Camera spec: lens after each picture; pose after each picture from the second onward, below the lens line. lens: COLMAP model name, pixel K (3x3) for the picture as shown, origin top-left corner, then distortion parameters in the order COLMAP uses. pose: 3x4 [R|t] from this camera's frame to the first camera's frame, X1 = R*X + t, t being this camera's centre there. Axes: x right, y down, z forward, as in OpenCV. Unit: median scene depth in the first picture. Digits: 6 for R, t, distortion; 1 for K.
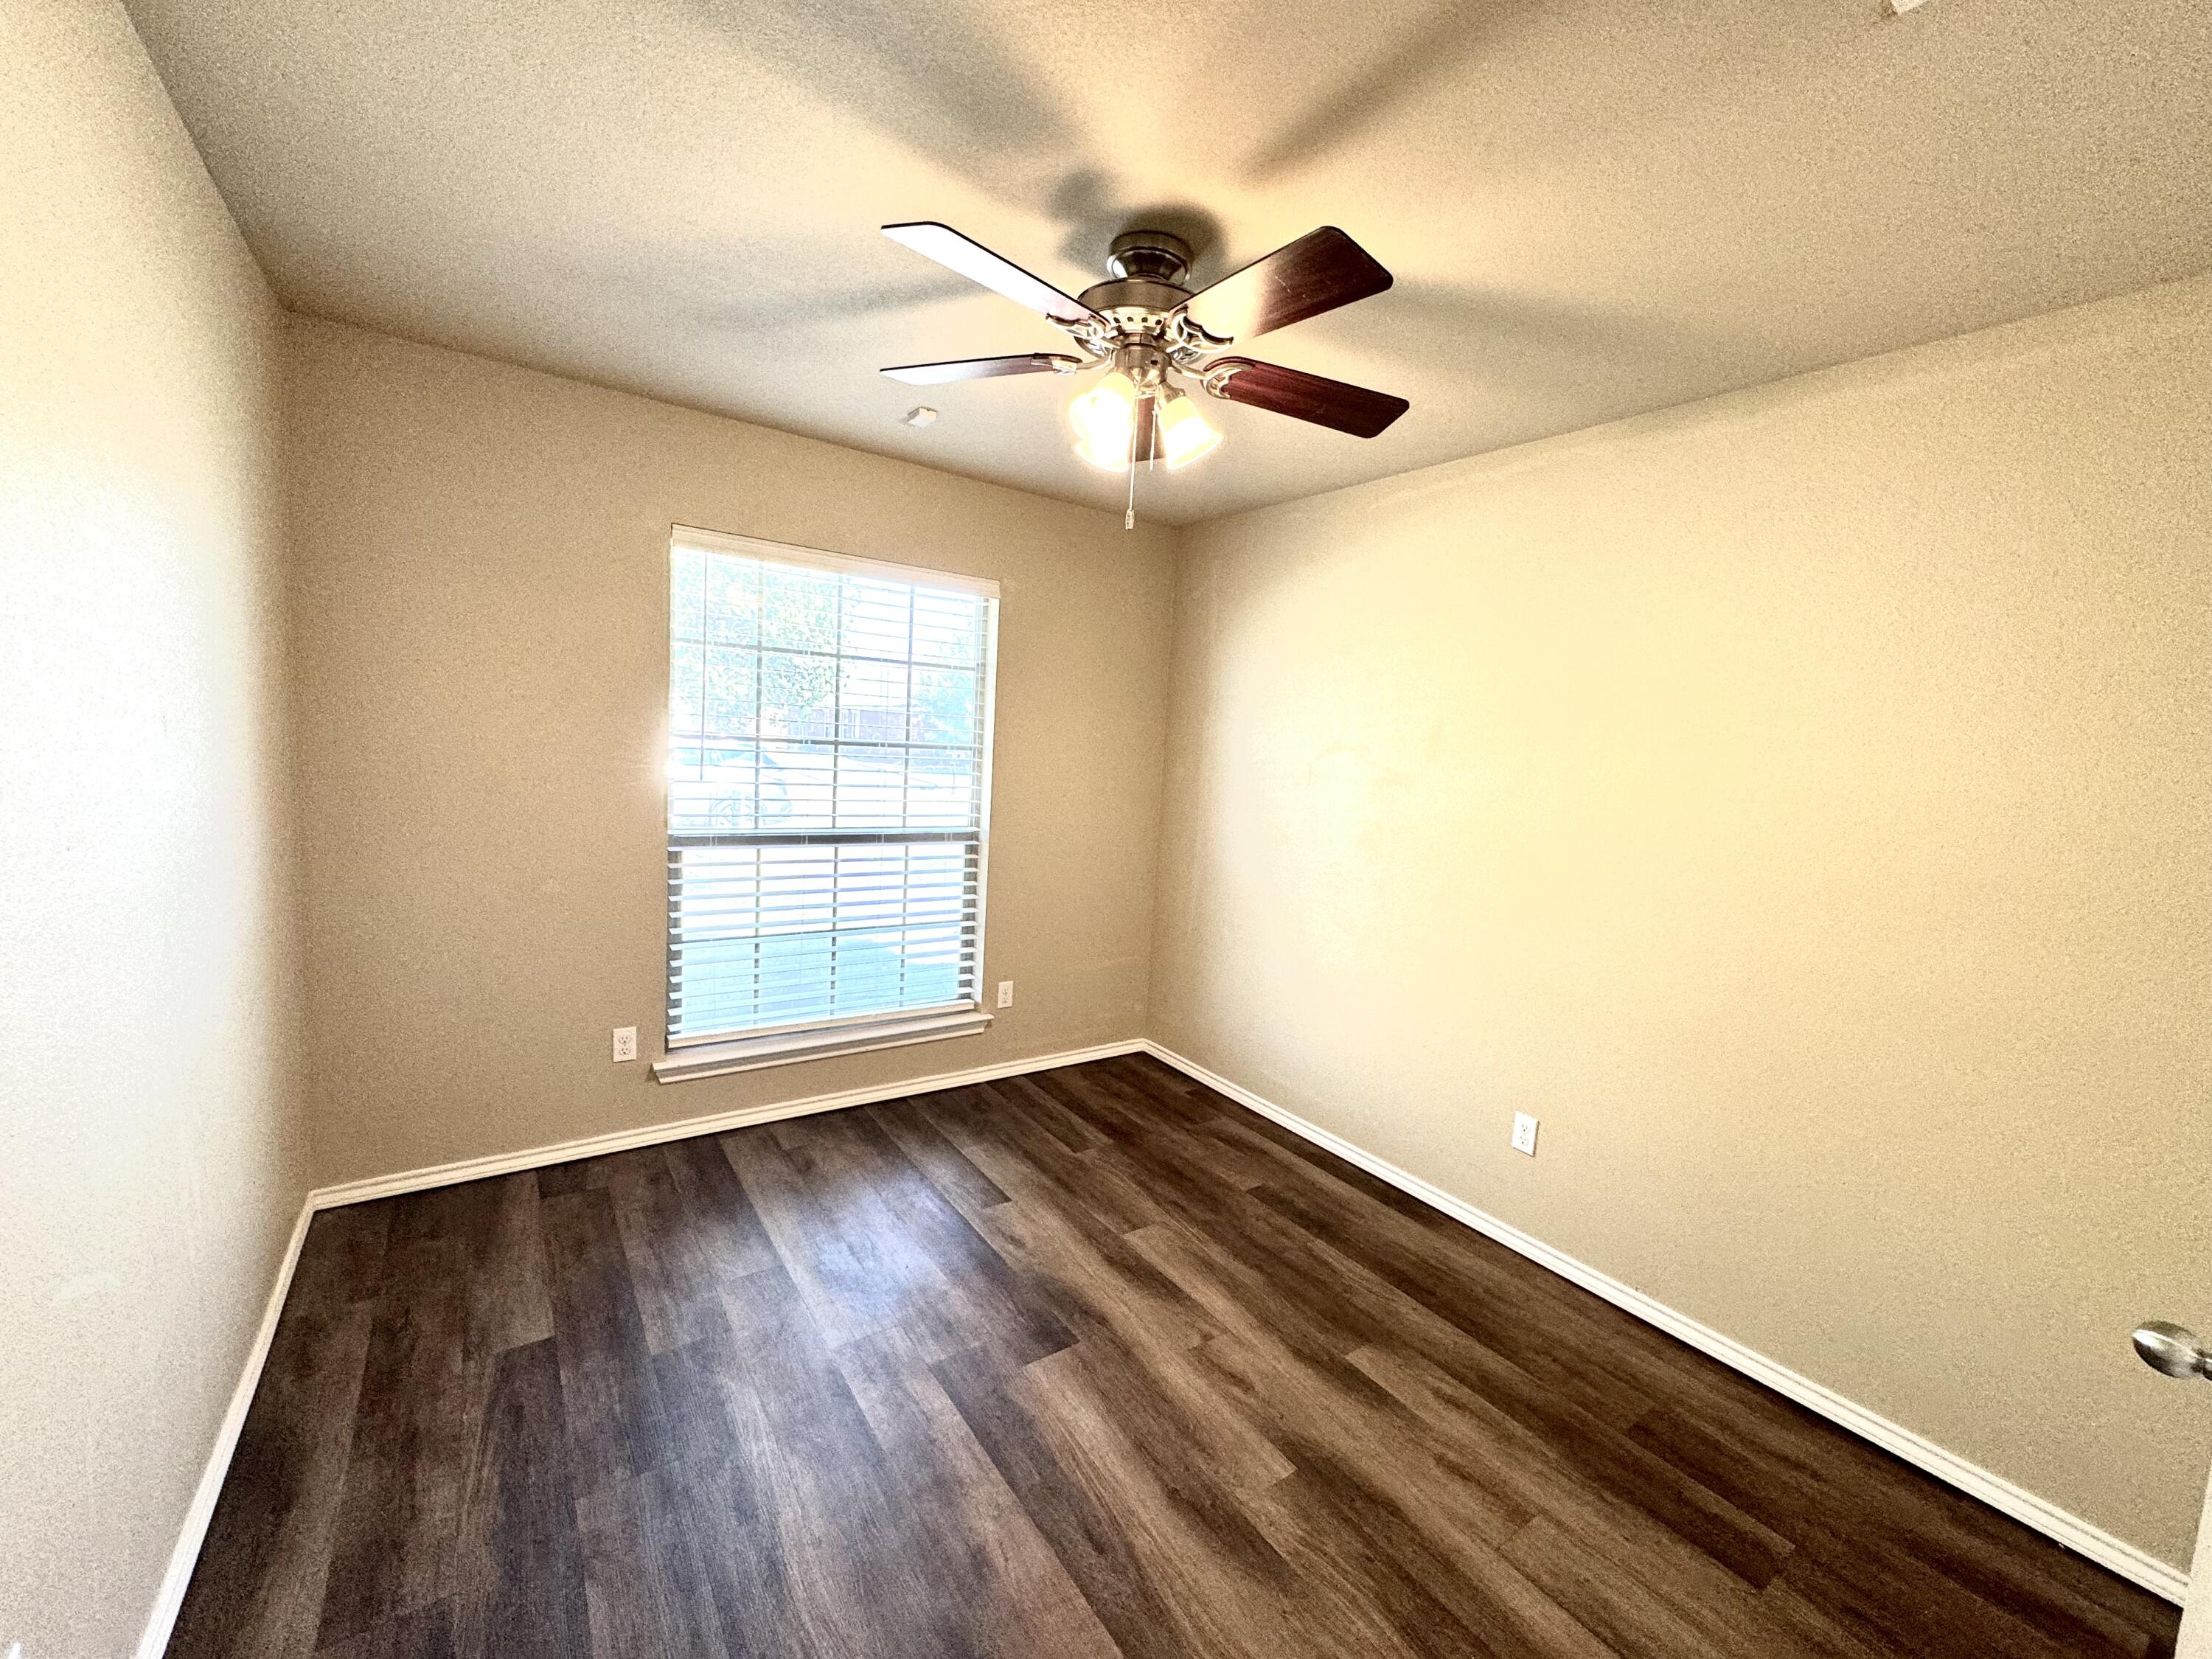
lens RADIAL K [[875.8, 0, 1106.9], [0, 875.8, 830.0], [0, 0, 1]] dist [-0.002661, 0.000359]
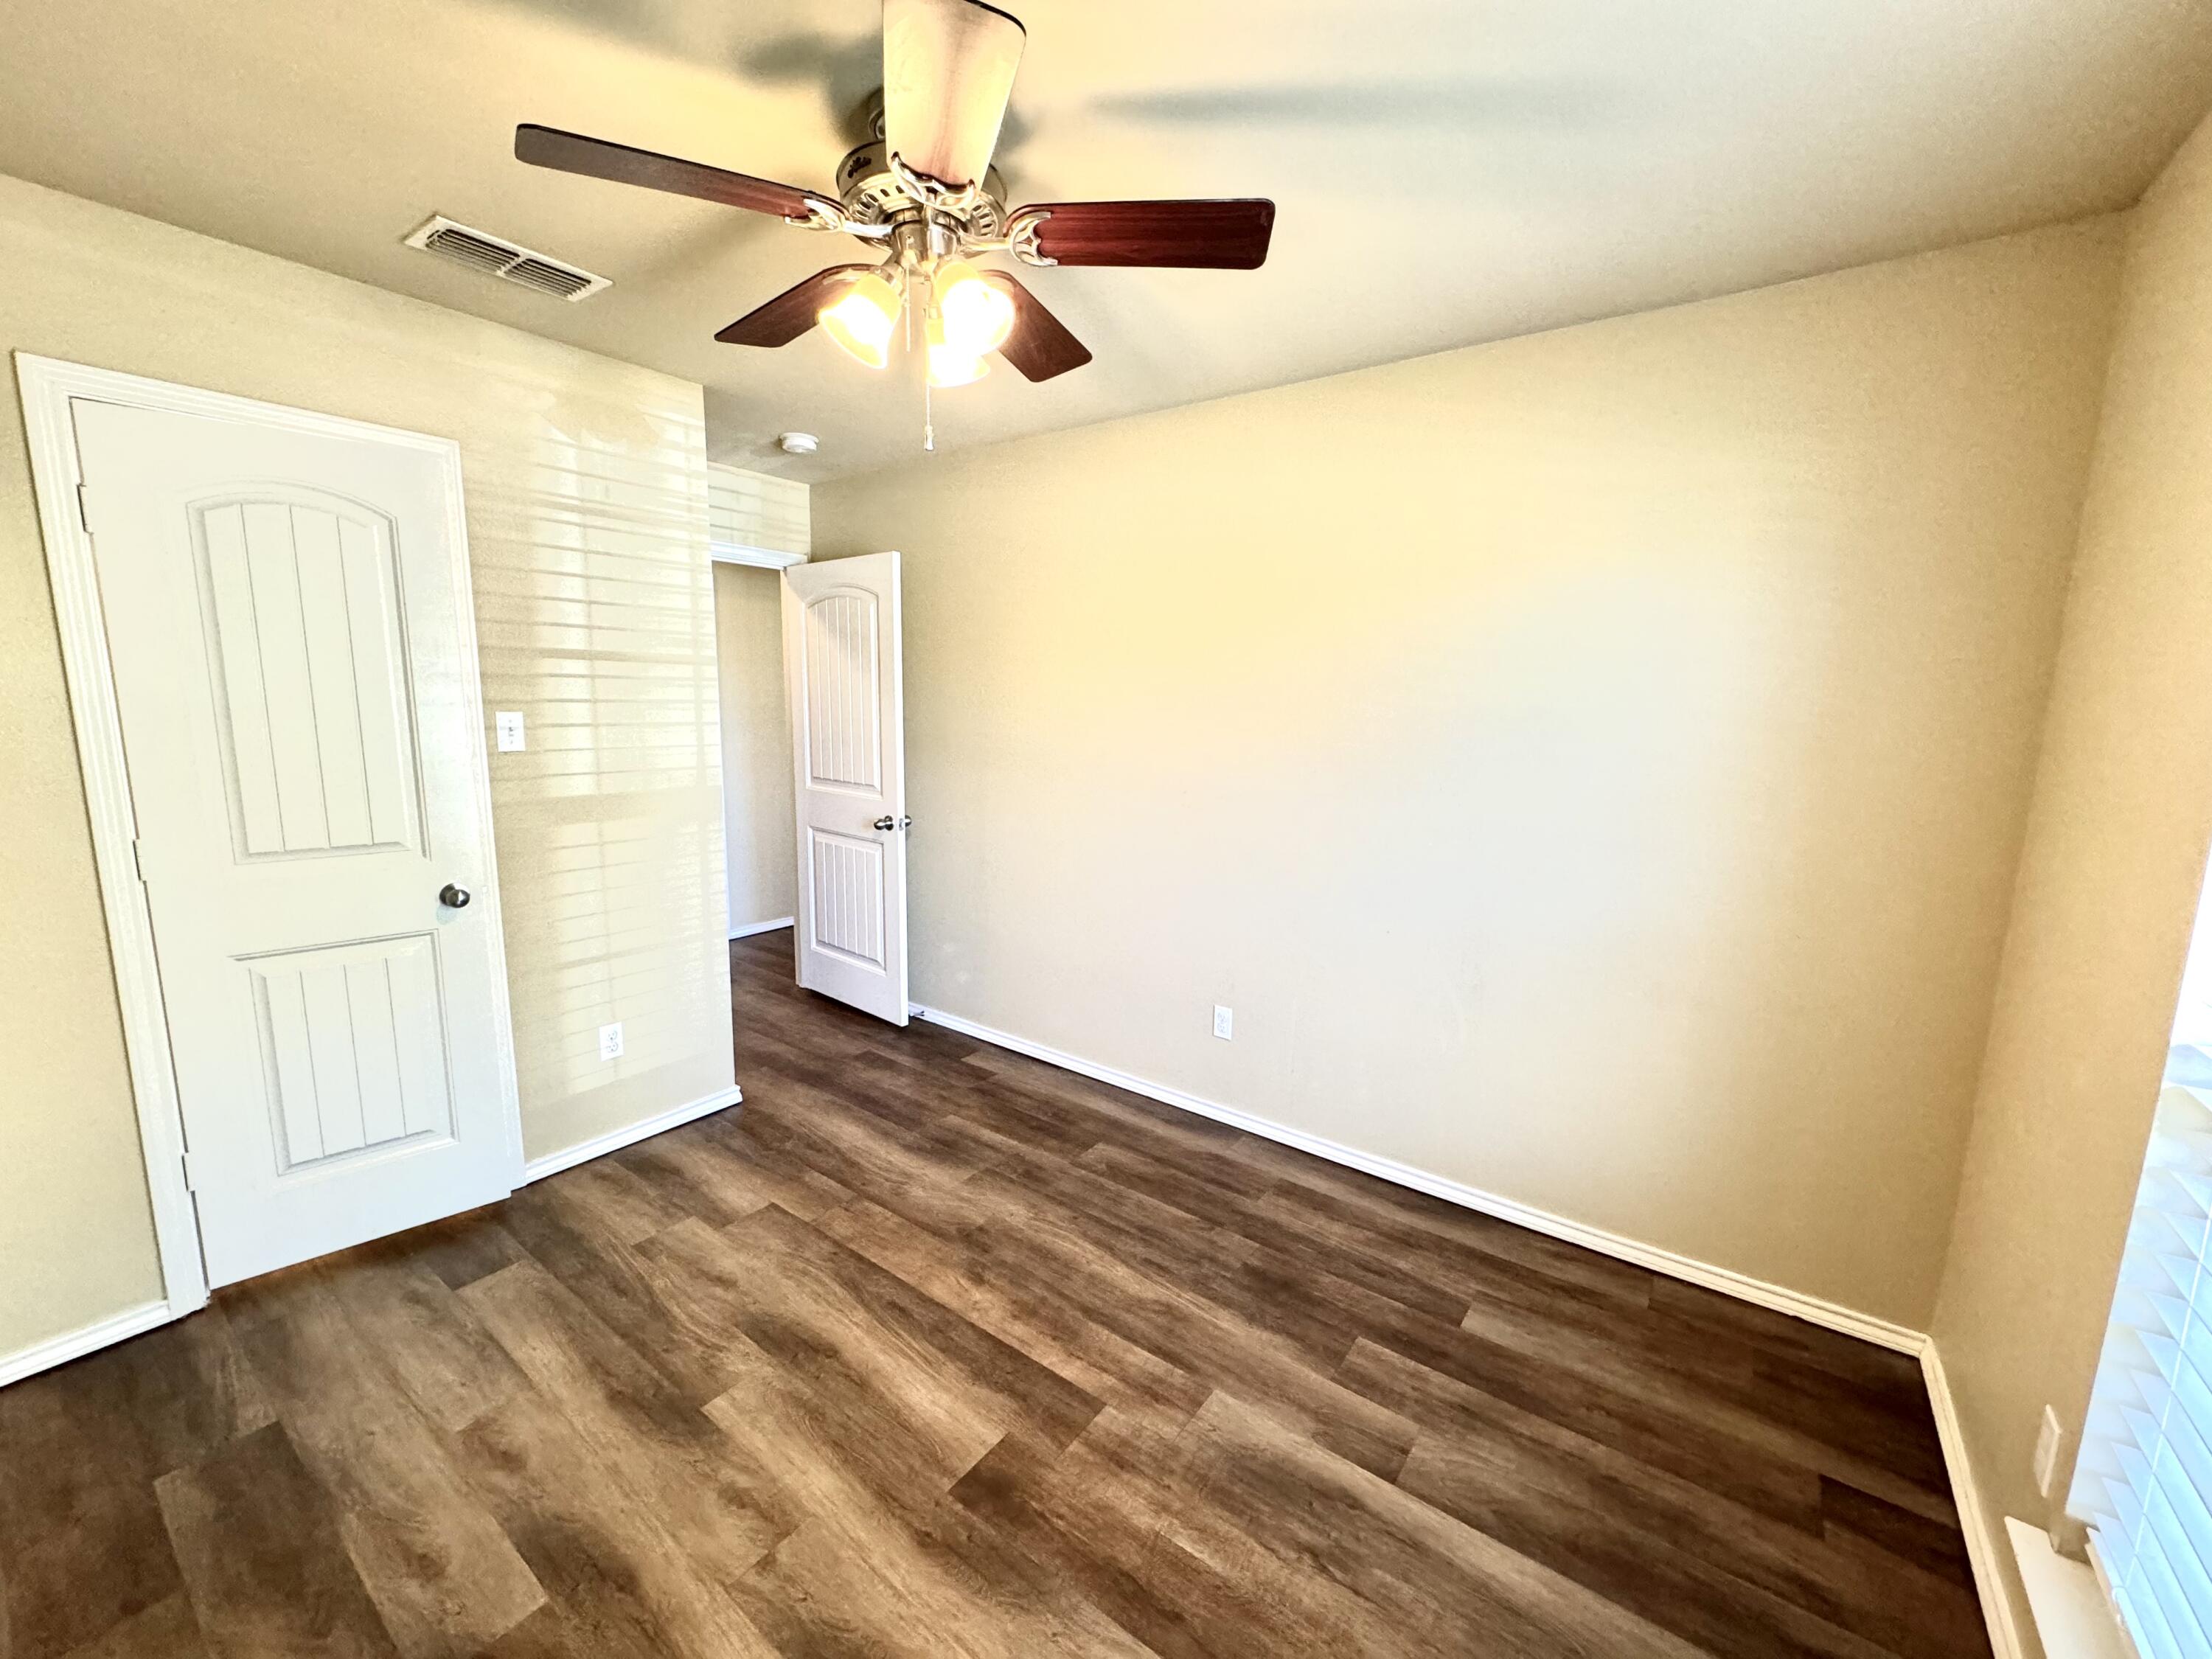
lens RADIAL K [[875.8, 0, 1106.9], [0, 875.8, 830.0], [0, 0, 1]] dist [-0.002661, 0.000359]
pose [[-0.943938, -0.030951, -0.328670, 0.126746], [-0.110427, 0.967847, 0.226005, -0.191599], [0.311107, 0.249629, -0.917005, 1.884176]]
